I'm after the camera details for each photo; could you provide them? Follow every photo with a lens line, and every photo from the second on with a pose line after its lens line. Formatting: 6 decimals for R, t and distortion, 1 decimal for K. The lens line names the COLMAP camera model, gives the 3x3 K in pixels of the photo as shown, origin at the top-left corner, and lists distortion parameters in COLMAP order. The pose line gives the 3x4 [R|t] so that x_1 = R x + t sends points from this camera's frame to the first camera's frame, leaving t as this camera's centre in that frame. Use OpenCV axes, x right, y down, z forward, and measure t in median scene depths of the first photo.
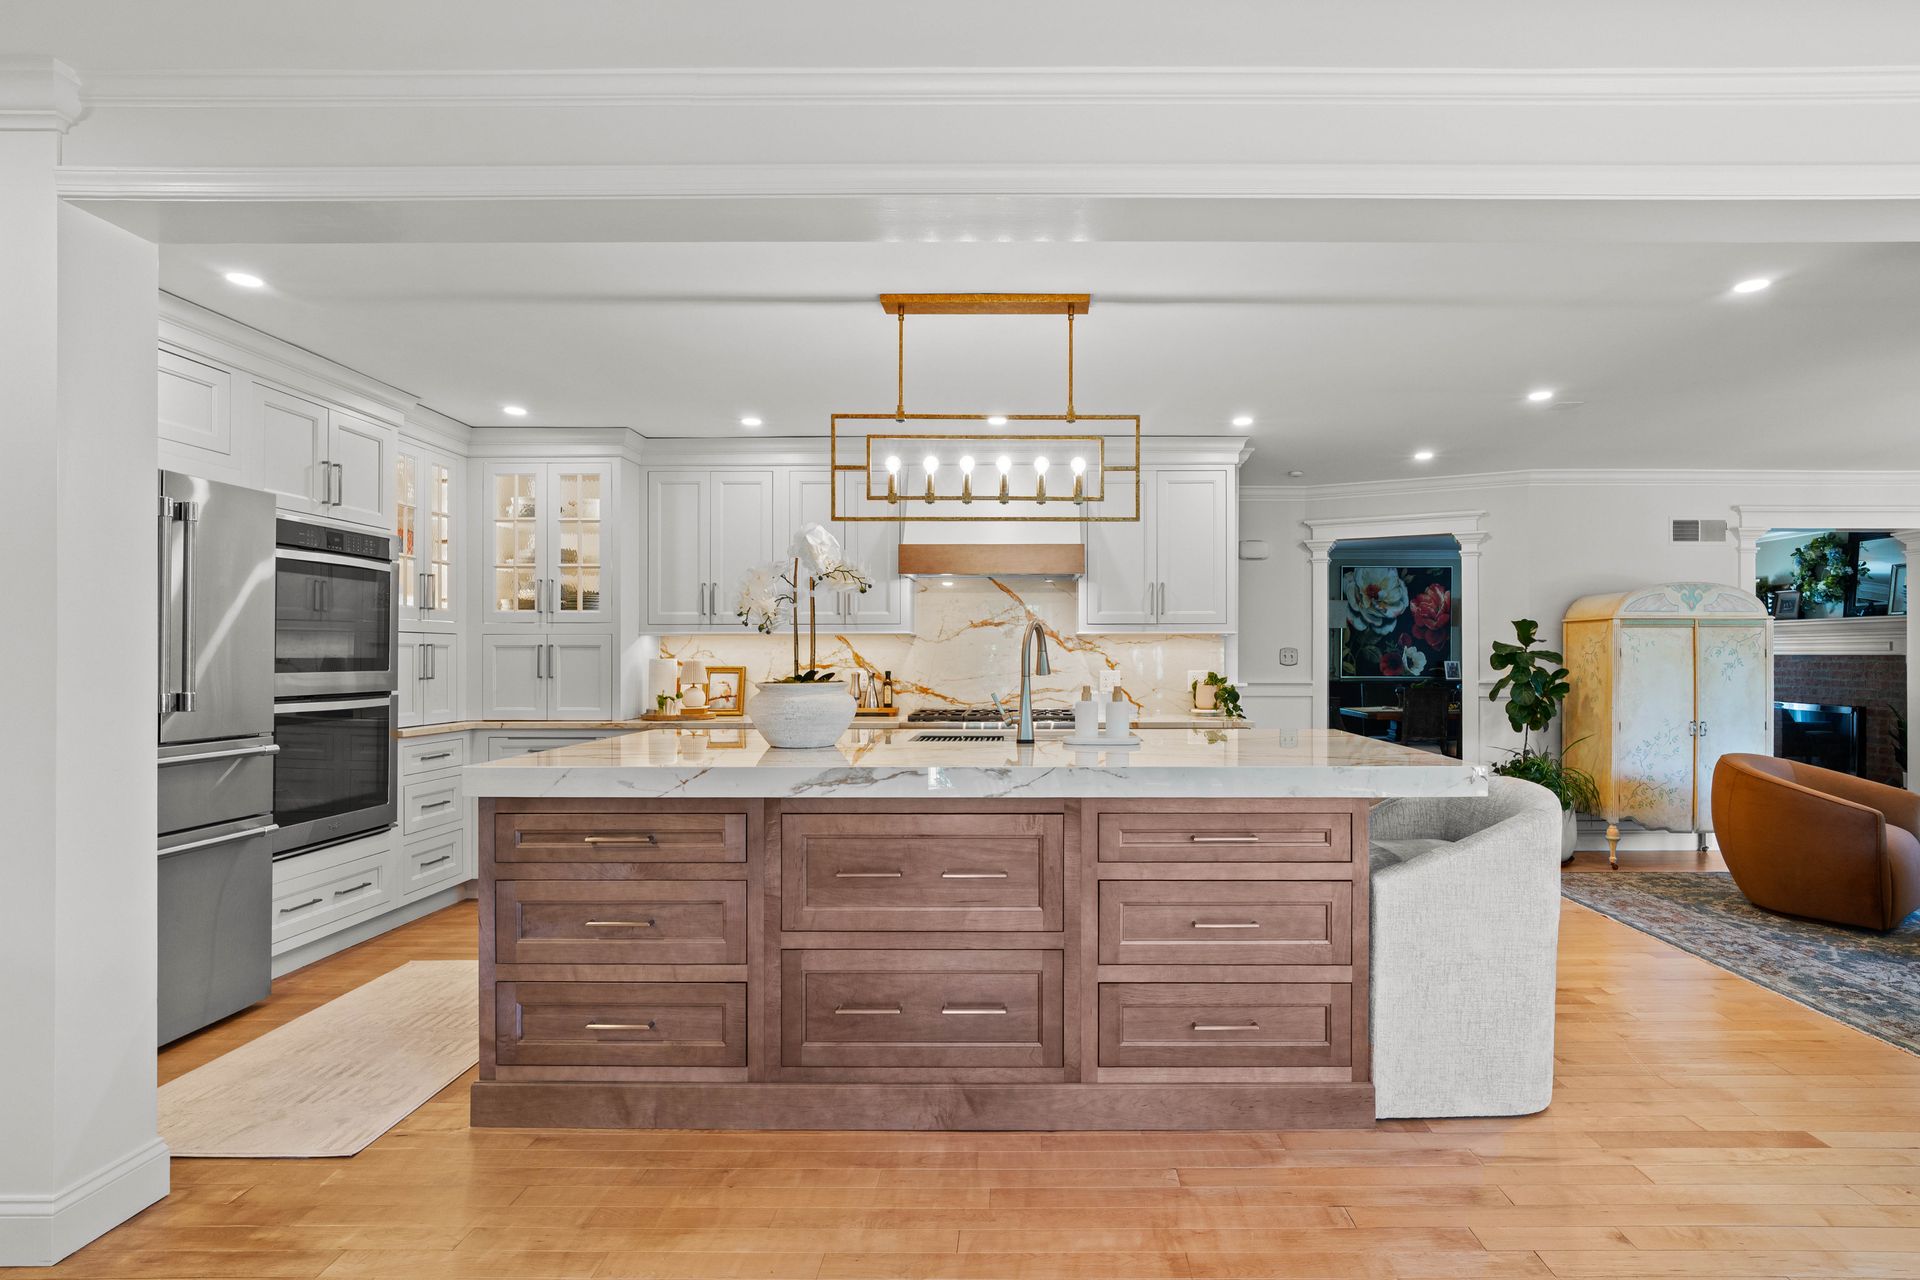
lens RADIAL K [[861.2, 0, 960.0], [0, 861.2, 640.0], [0, 0, 1]] dist [-0.003931, -0.000535]
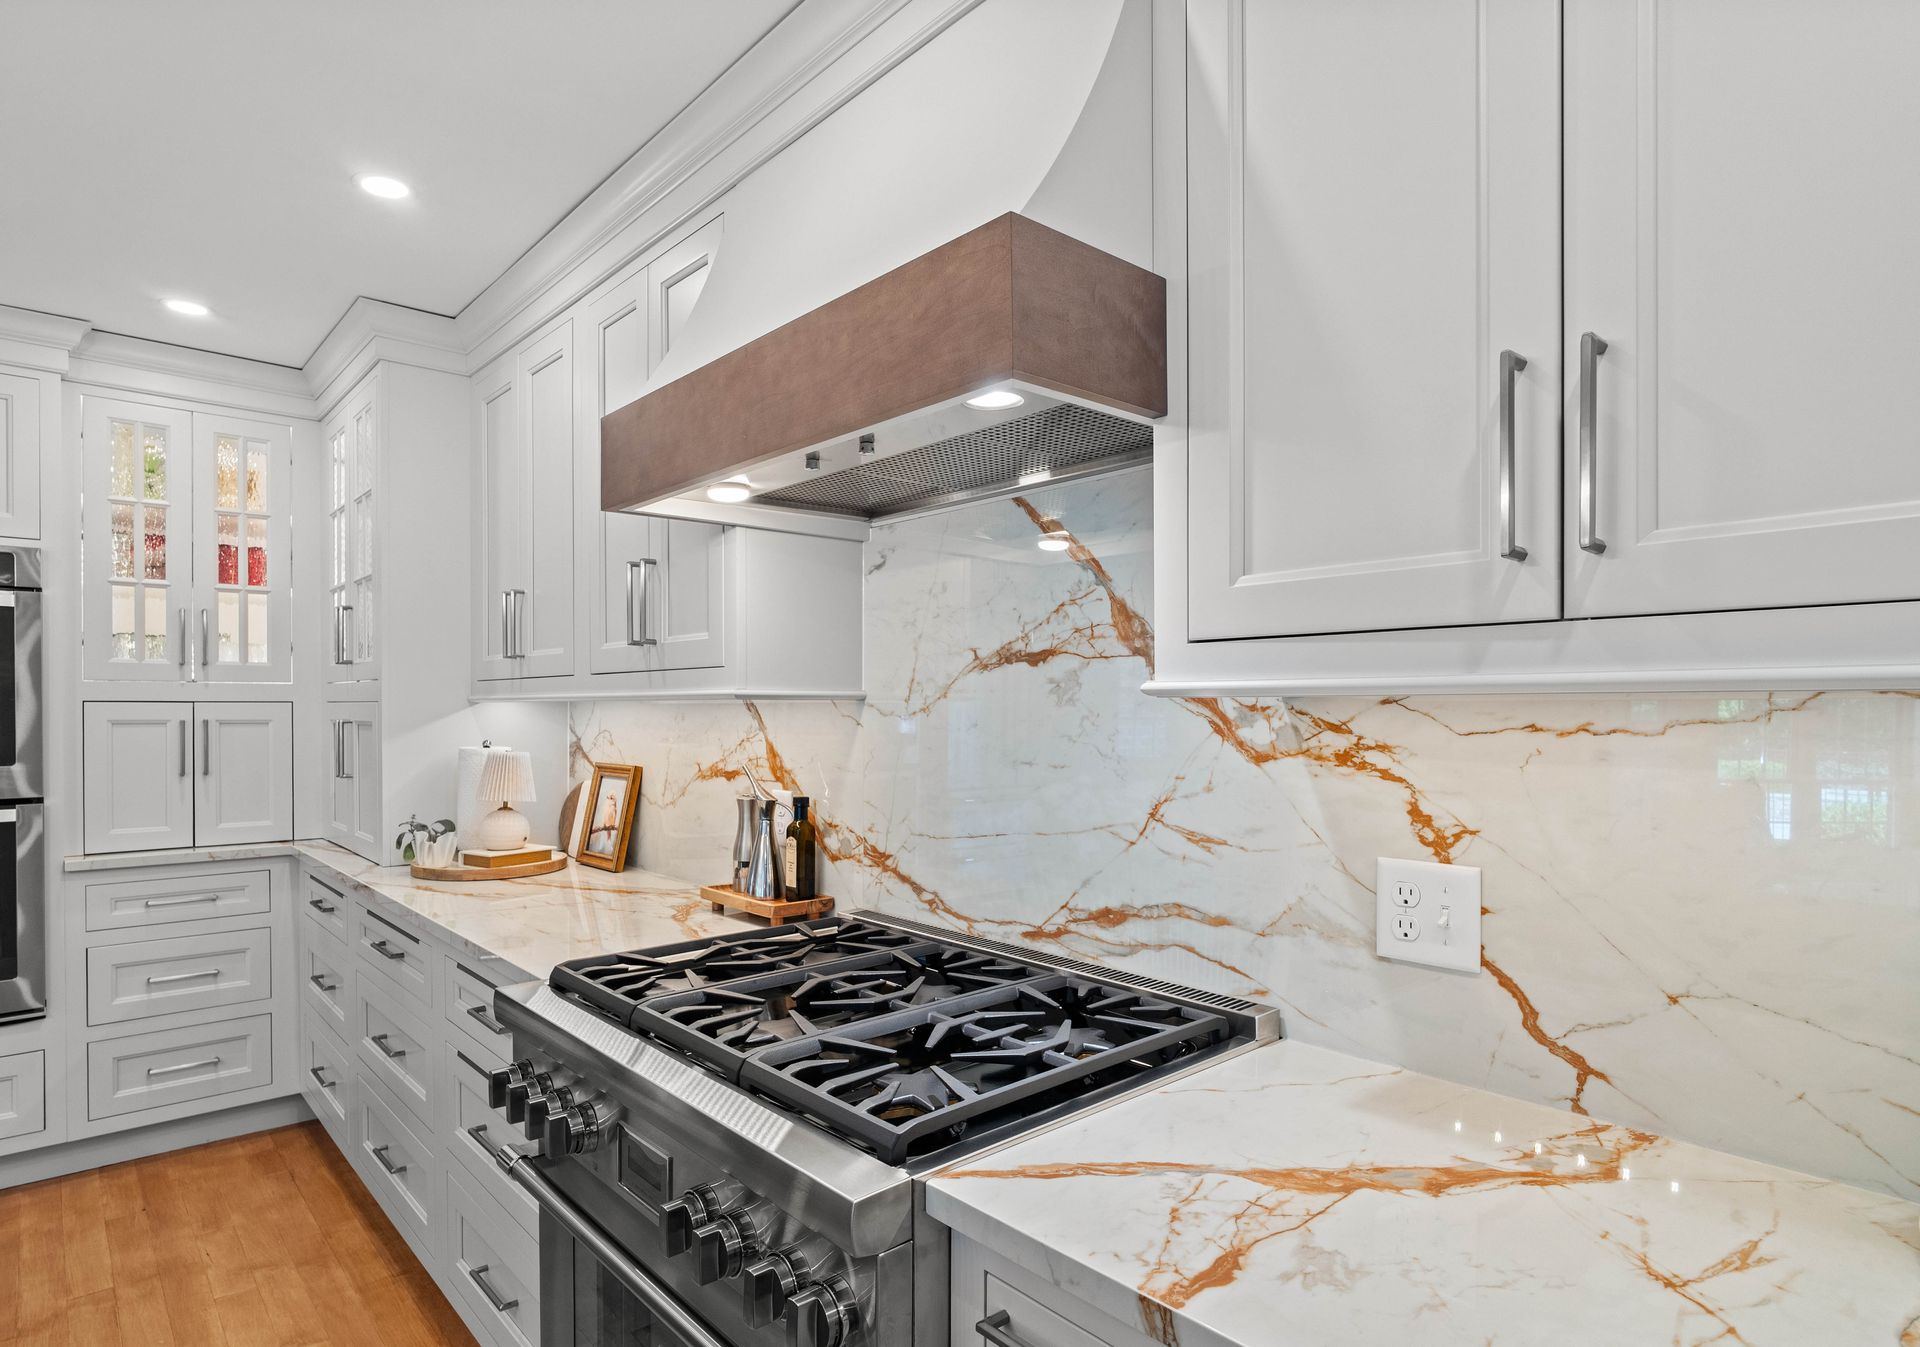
lens RADIAL K [[946.0, 0, 1059.8], [0, 946.0, 703.3], [0, 0, 1]] dist [-0.012608, 0.000209]
pose [[0.730487, -0.000096, -0.682927, 0.392688], [0.013034, 0.999820, 0.013801, -0.010545], [0.682802, -0.018983, 0.730356, 1.151301]]
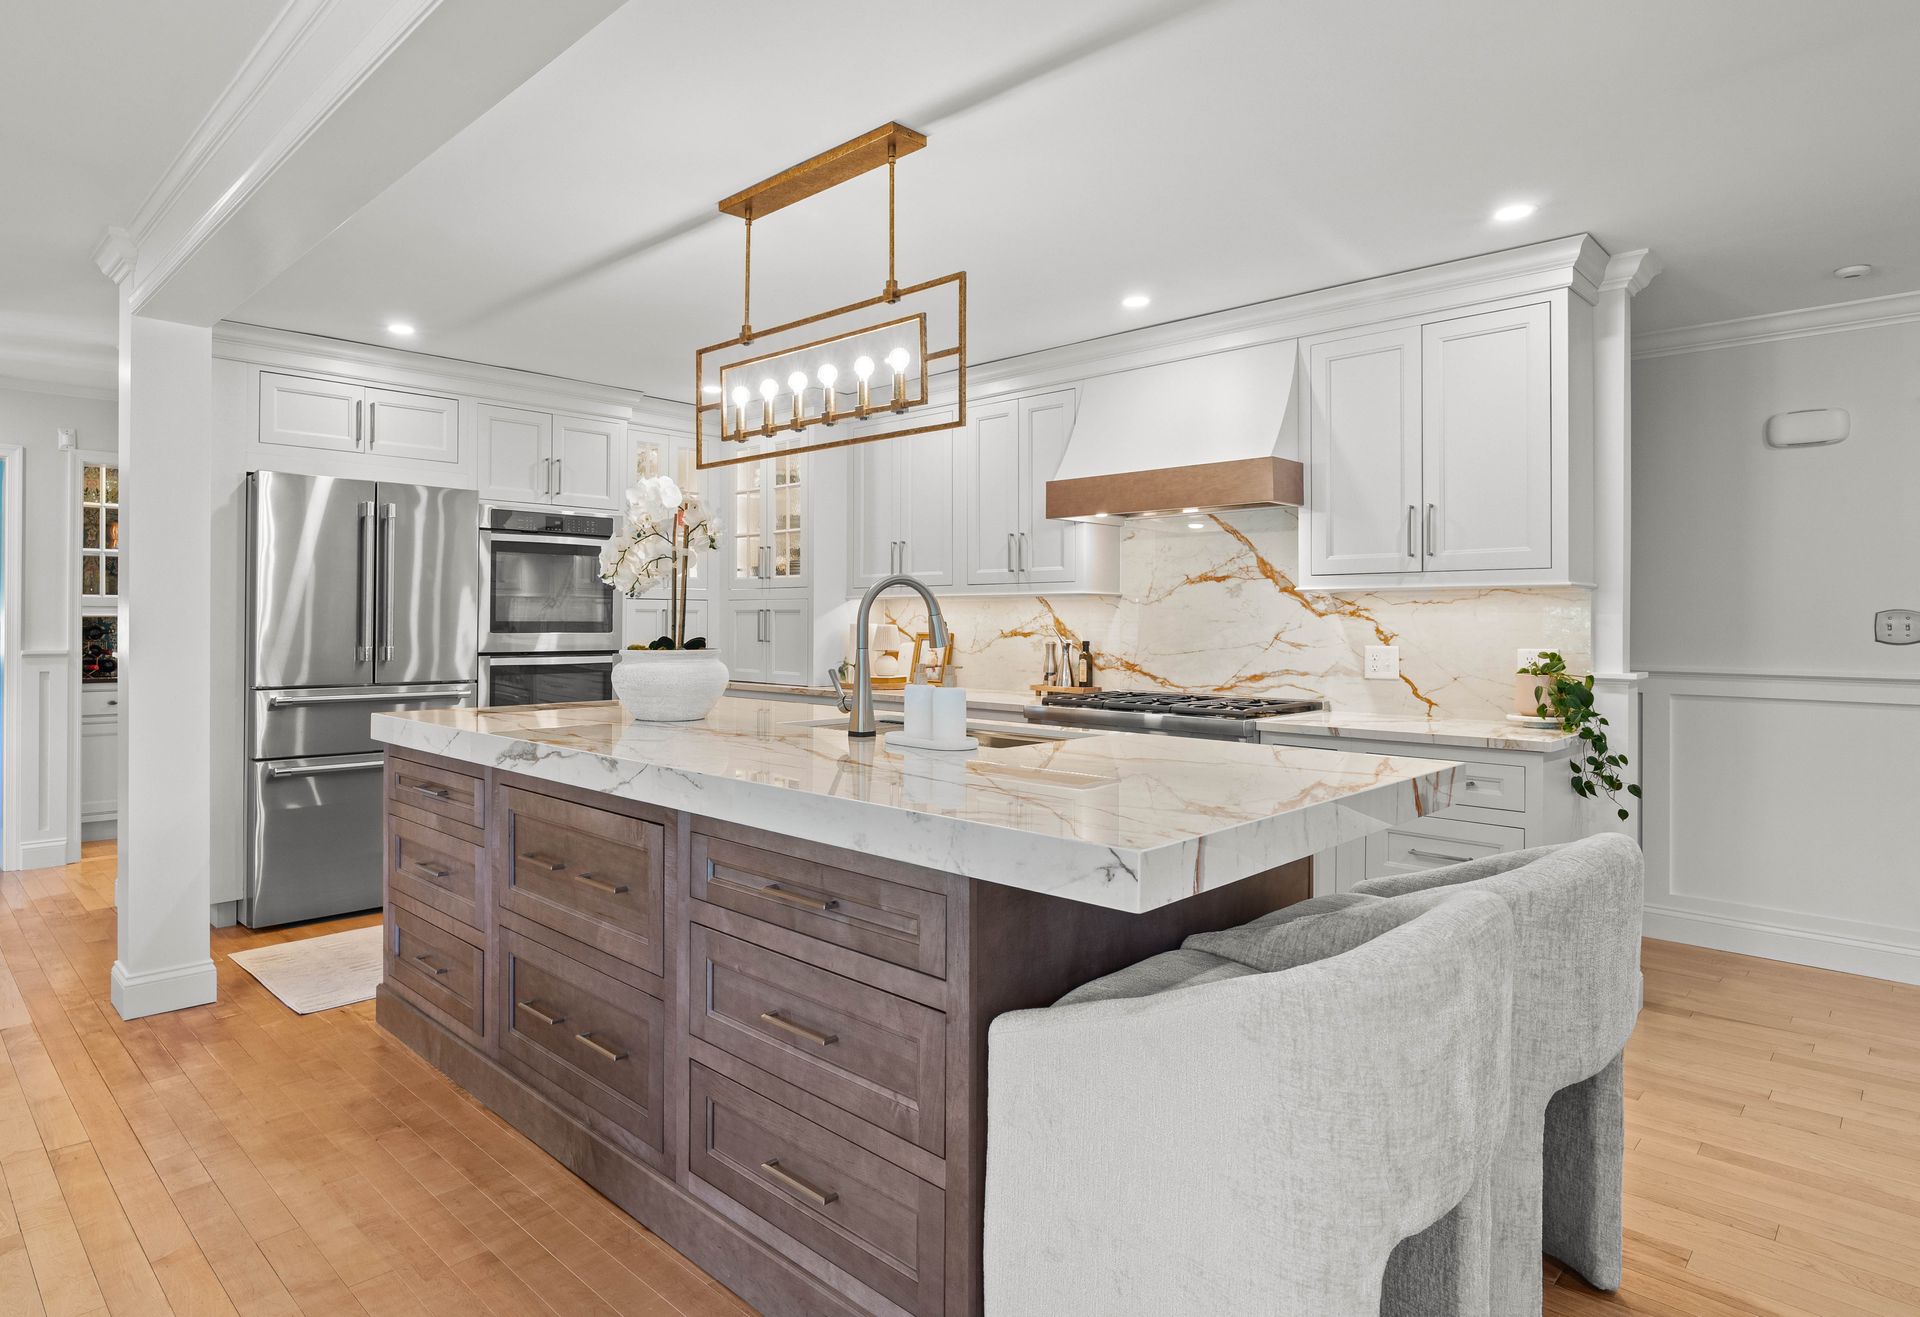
lens RADIAL K [[980.5, 0, 959.1], [0, 980.5, 602.1], [0, 0, 1]] dist [-0.008339, -0.001104]
pose [[0.753375, -0.008584, -0.657535, 0.621017], [0.007748, 0.999961, -0.004176, 0.004702], [0.657545, -0.001949, 0.753412, 0.354788]]
